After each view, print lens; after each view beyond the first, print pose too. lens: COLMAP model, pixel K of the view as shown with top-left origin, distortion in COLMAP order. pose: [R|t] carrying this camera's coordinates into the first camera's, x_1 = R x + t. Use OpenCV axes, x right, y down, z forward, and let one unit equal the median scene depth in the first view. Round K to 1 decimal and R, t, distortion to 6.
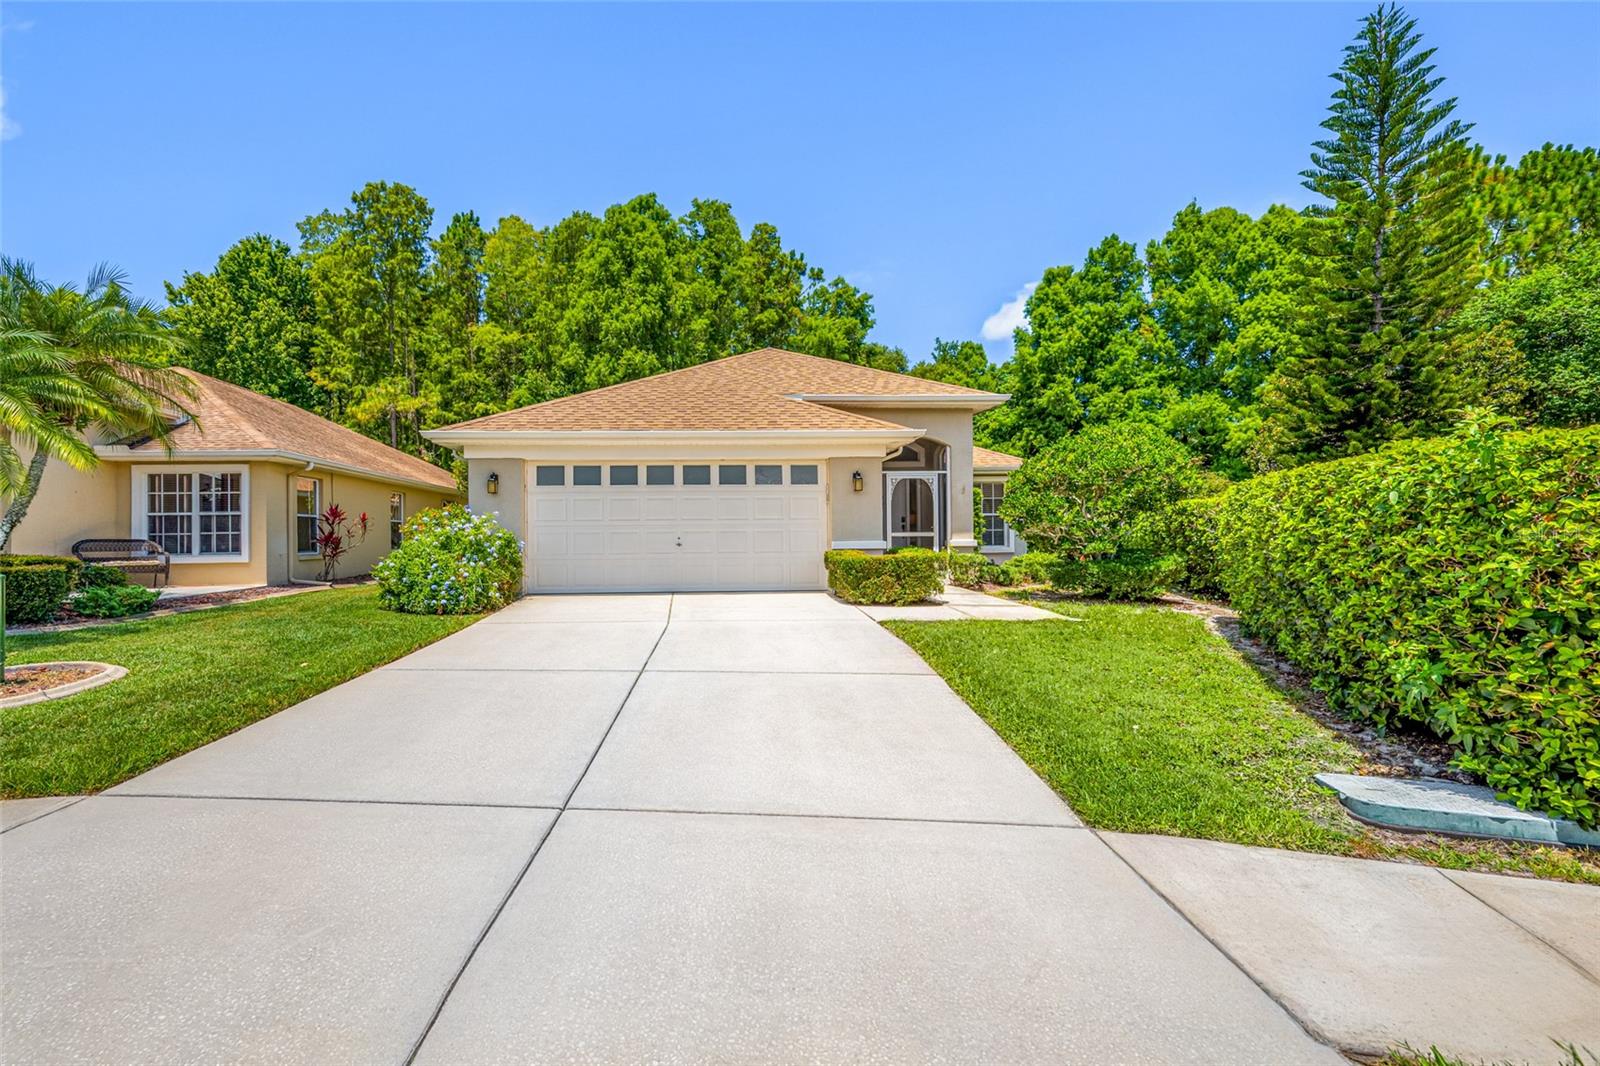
lens RADIAL K [[681.6, 0, 796.9], [0, 681.6, 548.5], [0, 0, 1]] dist [0.001985, -0.002474]
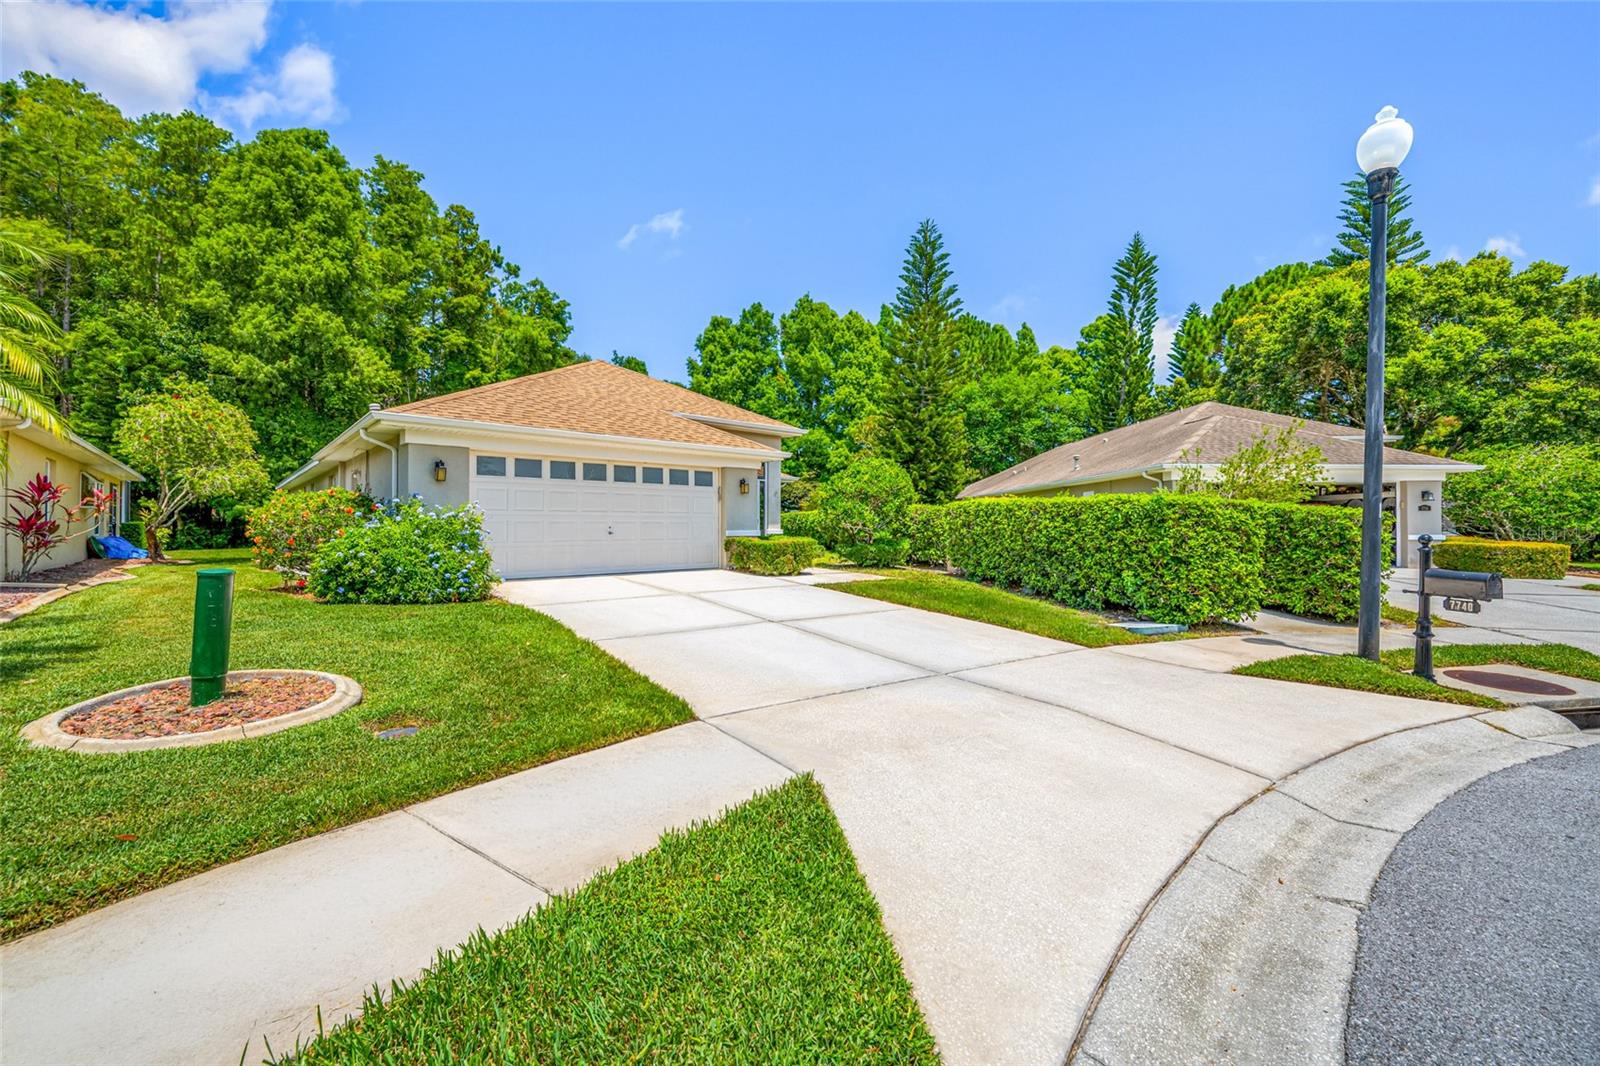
lens RADIAL K [[622.4, 0, 805.8], [0, 622.4, 535.2], [0, 0, 1]] dist [0.001522, -0.000259]
pose [[0.775279, -0.001269, 0.631618, -0.259679], [0.000546, 0.999999, 0.001338, -0.001227], [-0.631619, -0.000693, 0.775279, -0.015875]]
